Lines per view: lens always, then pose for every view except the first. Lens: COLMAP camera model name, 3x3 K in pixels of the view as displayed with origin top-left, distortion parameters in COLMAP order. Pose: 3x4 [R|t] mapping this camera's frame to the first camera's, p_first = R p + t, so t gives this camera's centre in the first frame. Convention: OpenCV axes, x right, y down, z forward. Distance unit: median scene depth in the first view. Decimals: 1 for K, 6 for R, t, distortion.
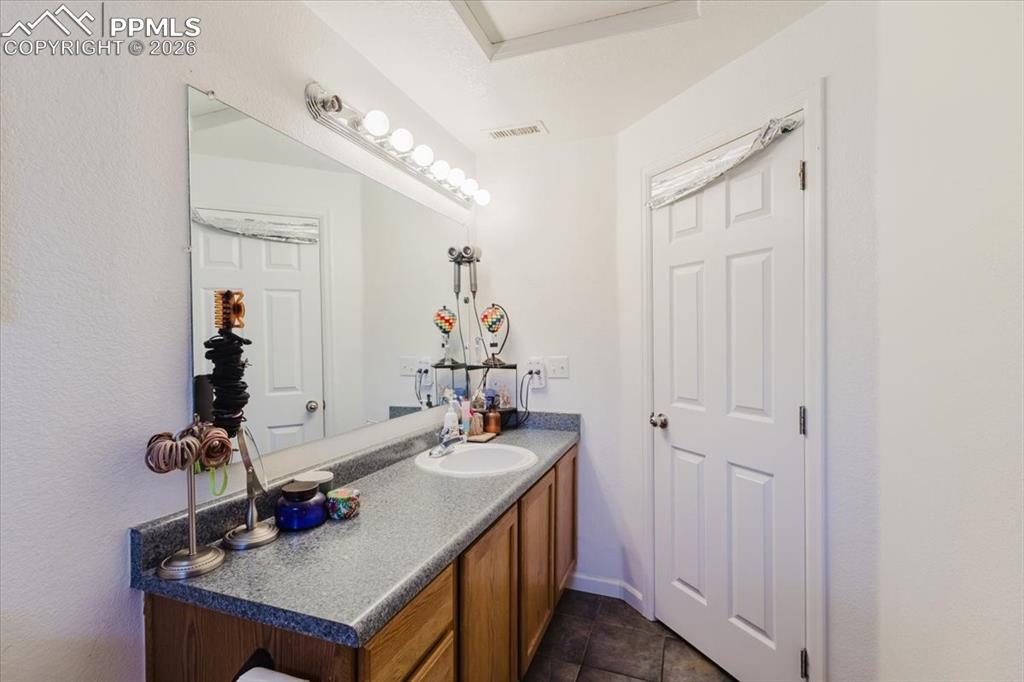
lens RADIAL K [[471.4, 0, 513.2], [0, 471.4, 342.6], [0, 0, 1]] dist [0.001815, 0.003067]
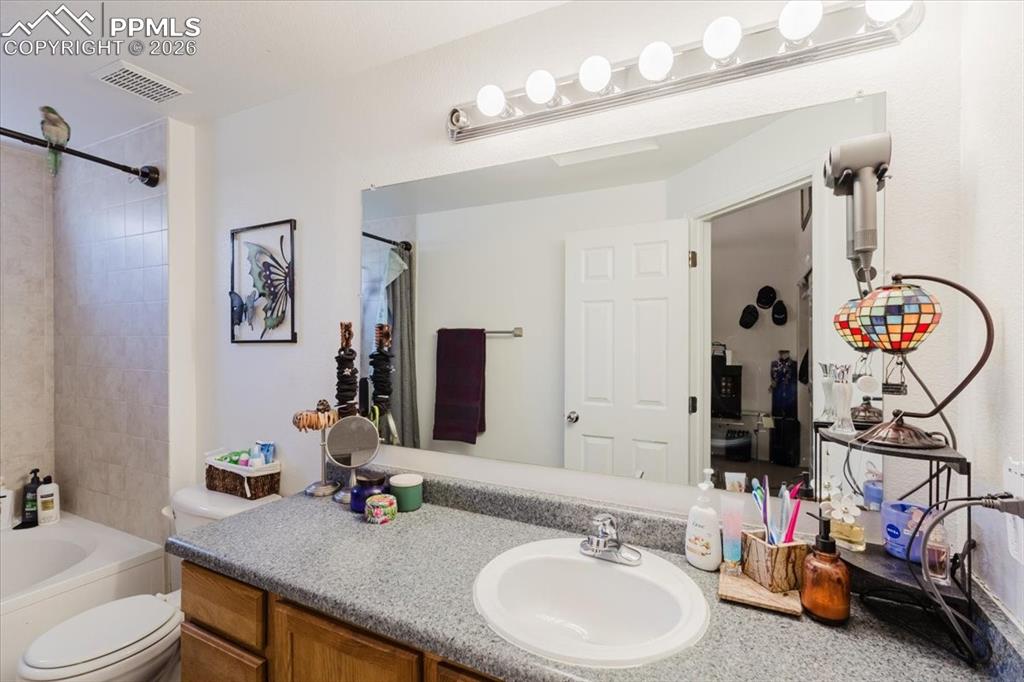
lens RADIAL K [[471.4, 0, 520.7], [0, 471.4, 342.4], [0, 0, 1]] dist [0.001815, 0.003067]
pose [[-0.119056, 0.006750, -0.992865, 0.451291], [-0.013733, 0.999870, 0.008444, -0.037632], [0.992793, 0.014640, -0.118947, 0.960722]]
